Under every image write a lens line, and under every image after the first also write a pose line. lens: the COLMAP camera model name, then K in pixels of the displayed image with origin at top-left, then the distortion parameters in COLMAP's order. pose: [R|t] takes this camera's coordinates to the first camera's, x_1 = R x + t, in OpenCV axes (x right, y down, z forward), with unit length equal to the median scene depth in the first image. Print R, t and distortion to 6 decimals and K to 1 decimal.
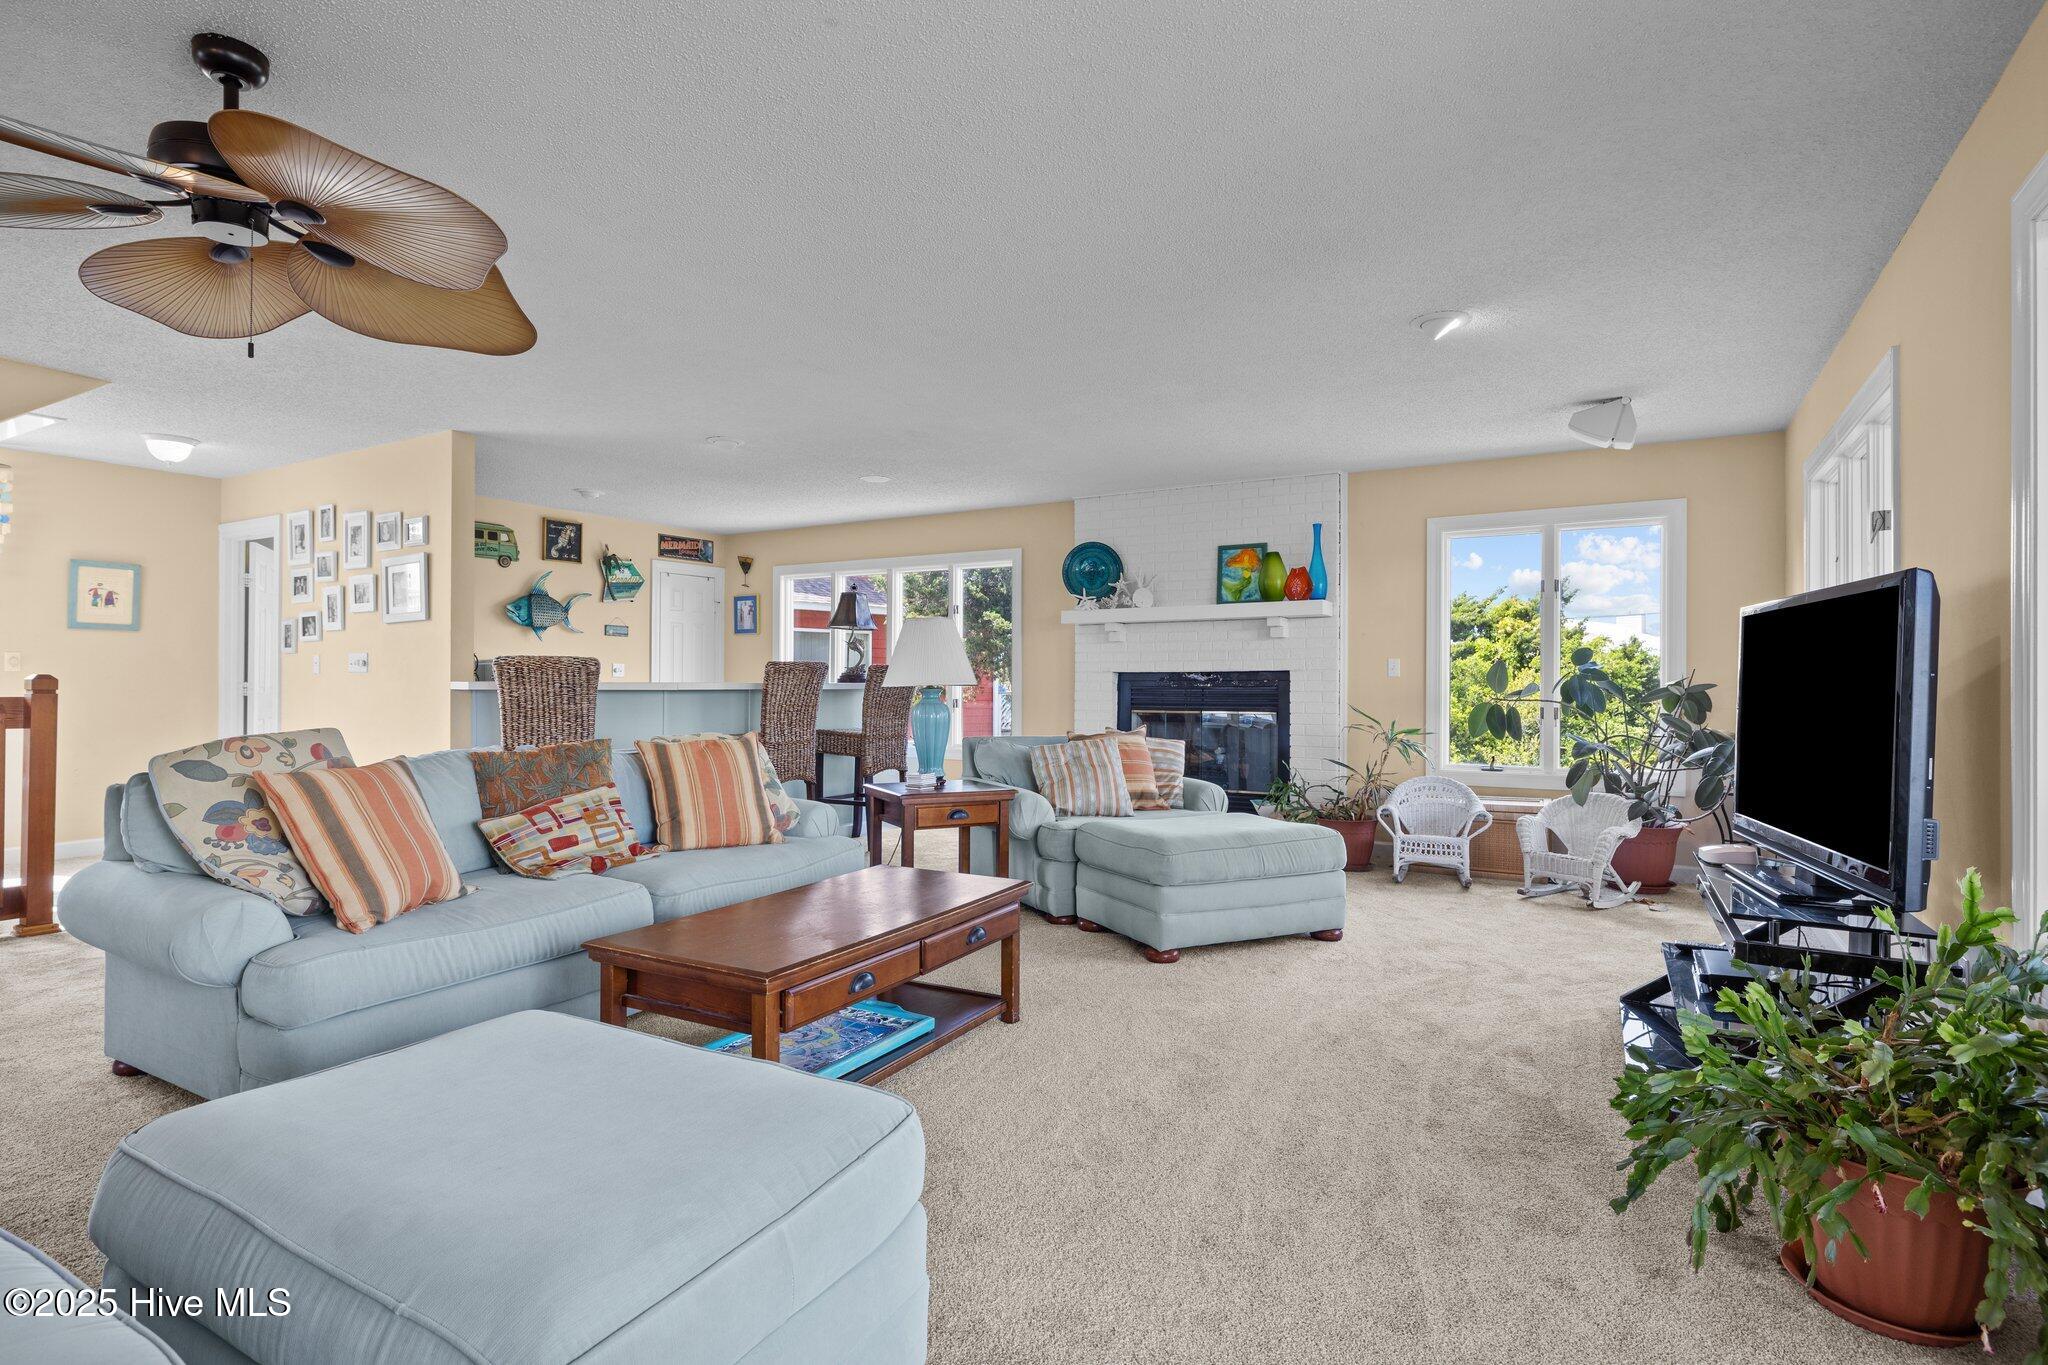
lens RADIAL K [[1021.7, 0, 1023.5], [0, 1021.7, 674.2], [0, 0, 1]] dist [-0.007825, 0.003788]
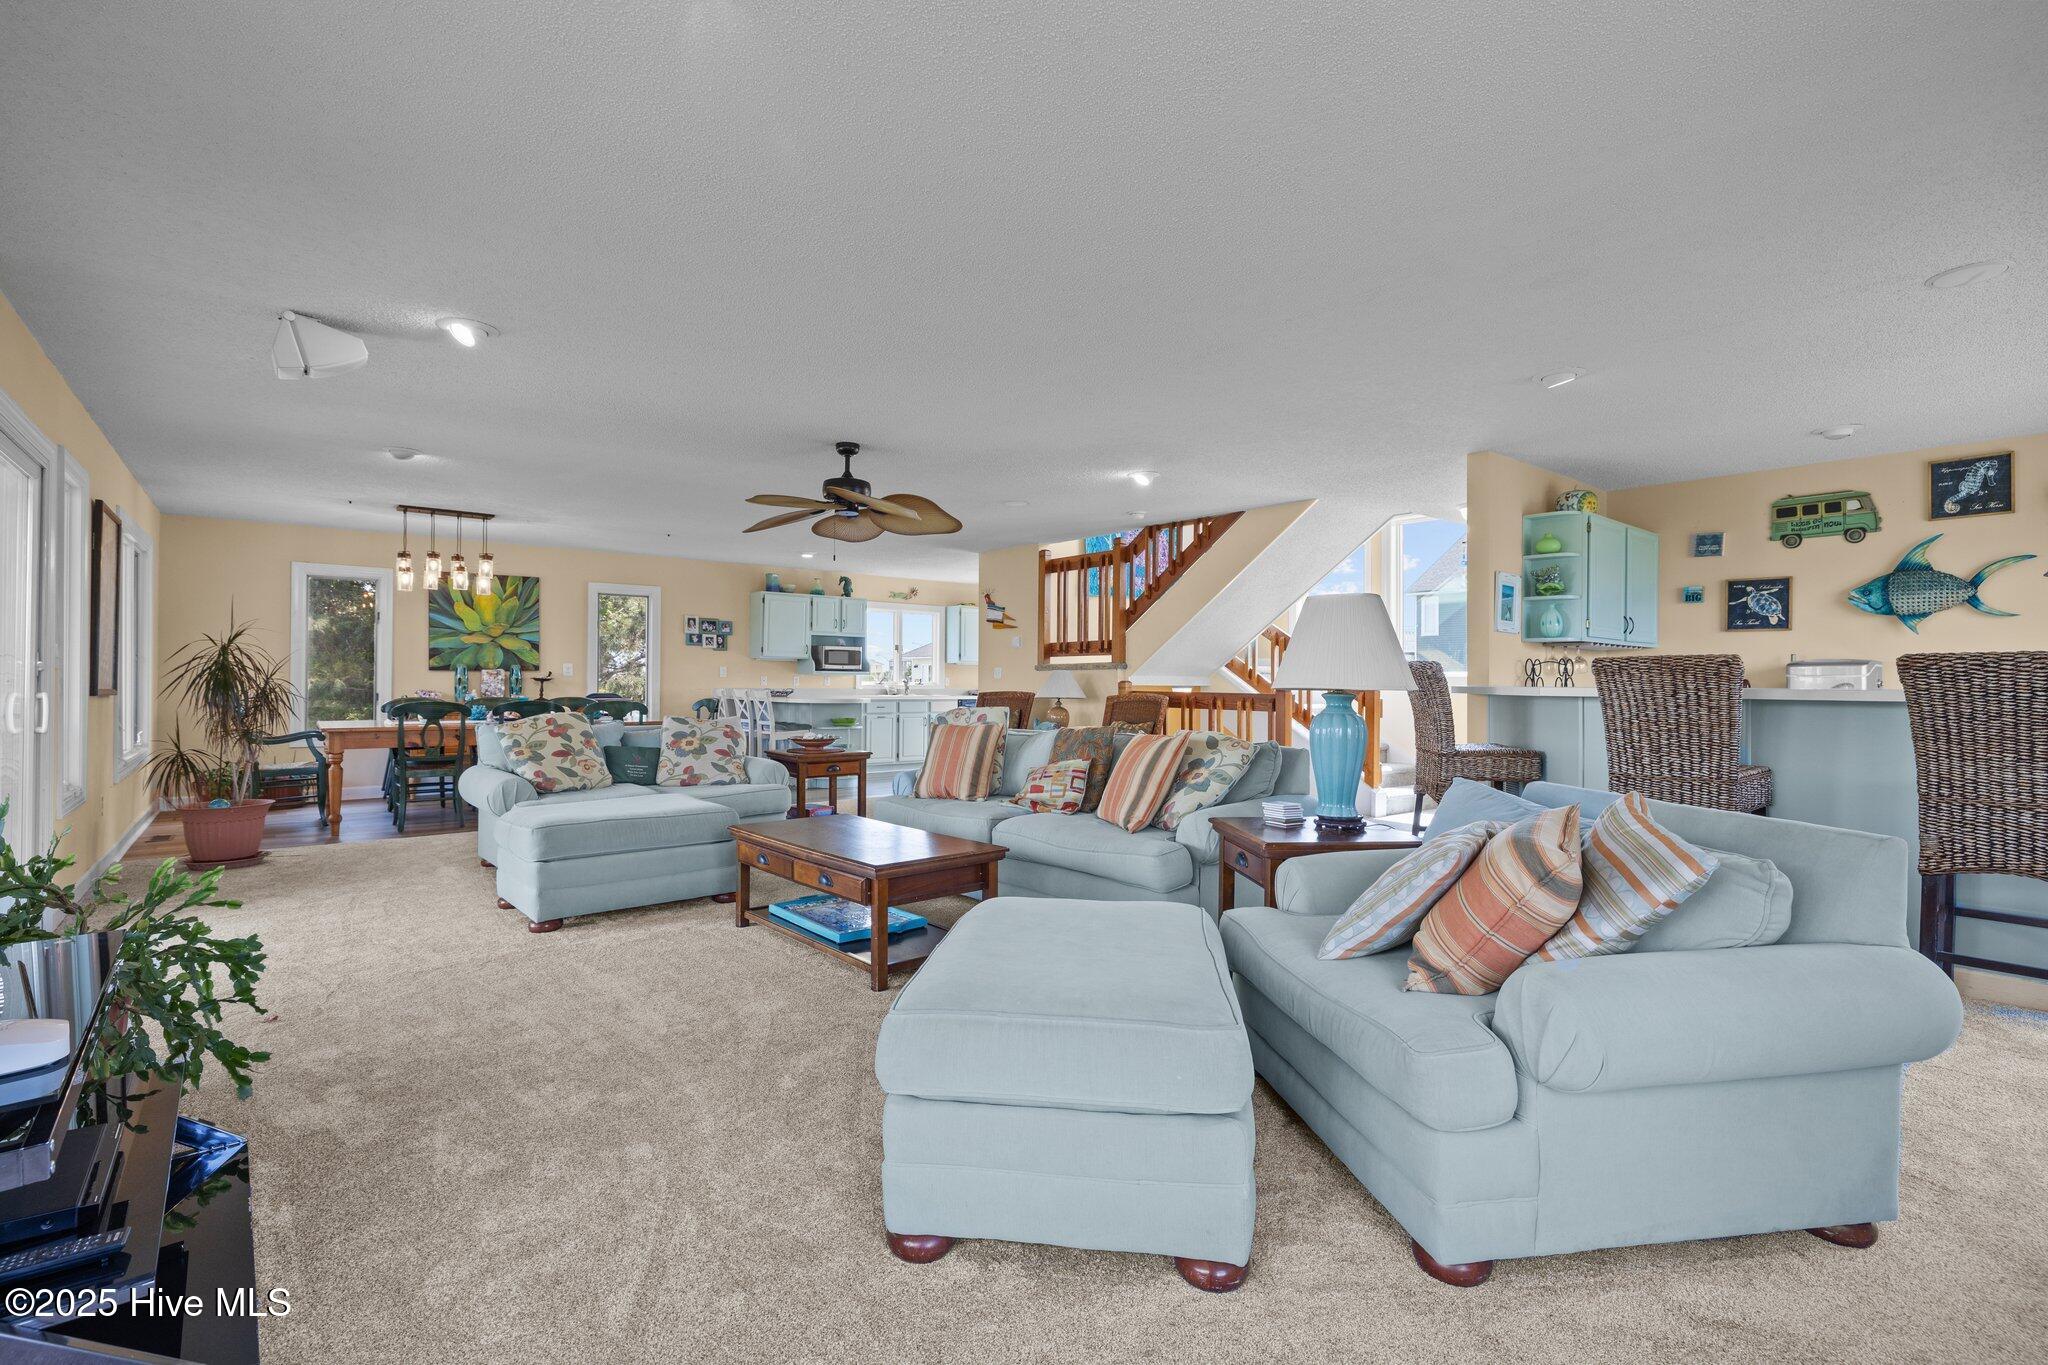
lens RADIAL K [[957.7, 0, 1024.9], [0, 957.7, 678.6], [0, 0, 1]] dist [0.000307, 0.000312]
pose [[-0.352187, -0.002674, -0.935926, 0.602435], [0.004365, 0.999980, -0.004500, 0.000760], [0.935919, -0.005671, -0.352168, 0.974169]]
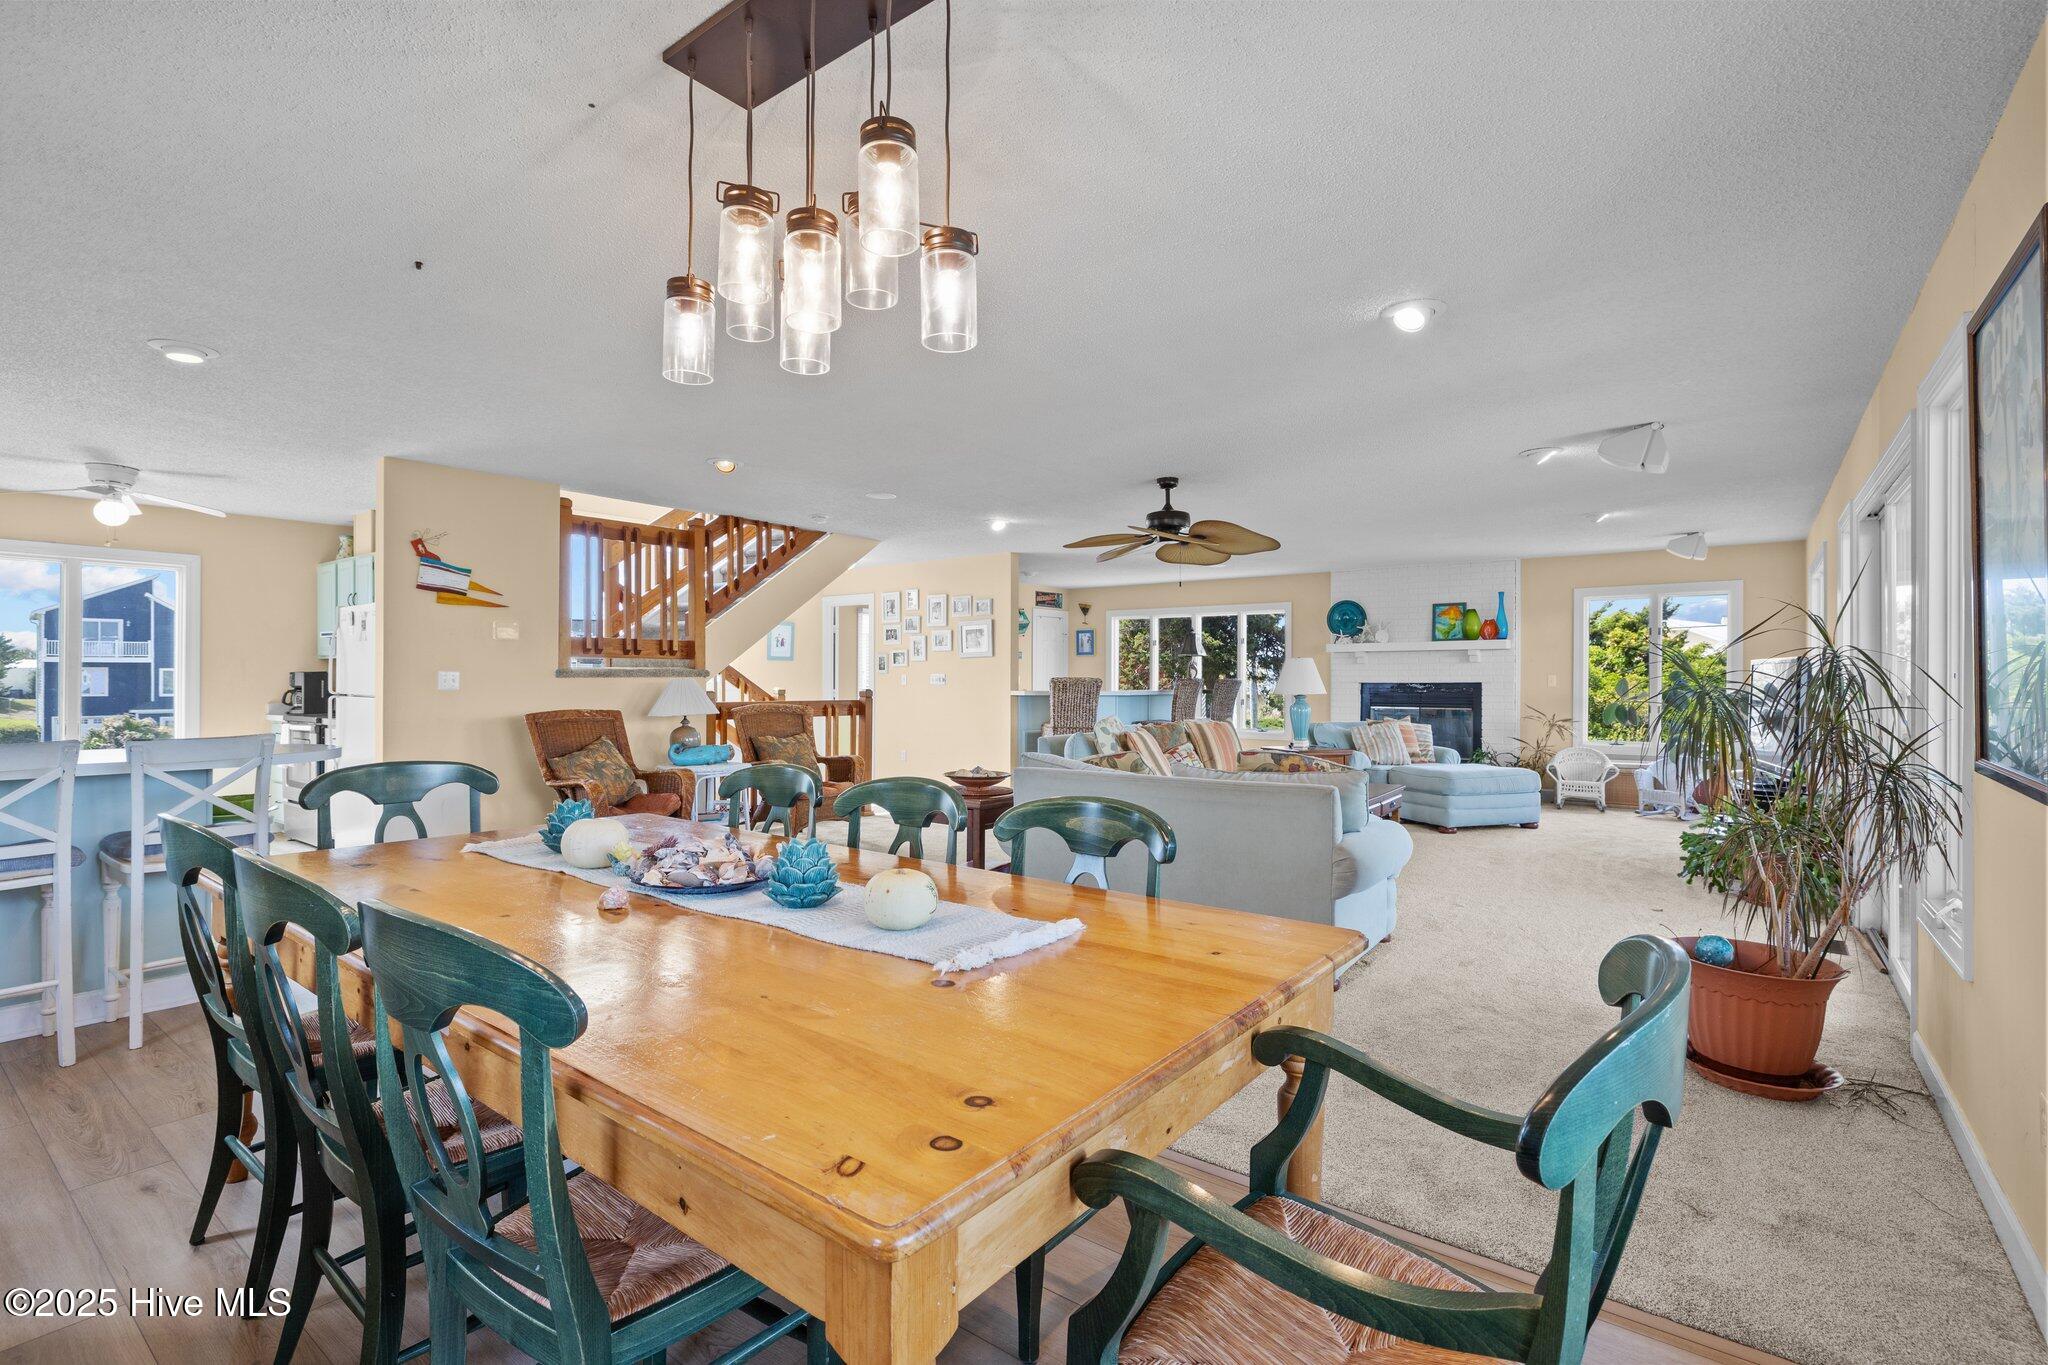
lens RADIAL K [[936.5, 0, 1024.8], [0, 936.5, 677.5], [0, 0, 1]] dist [-0.008161, 0.000137]
pose [[0.993233, -0.001161, -0.116135, -0.360632], [0.001906, 0.999978, 0.006307, -0.028123], [0.116126, -0.006486, 0.993213, -0.693734]]
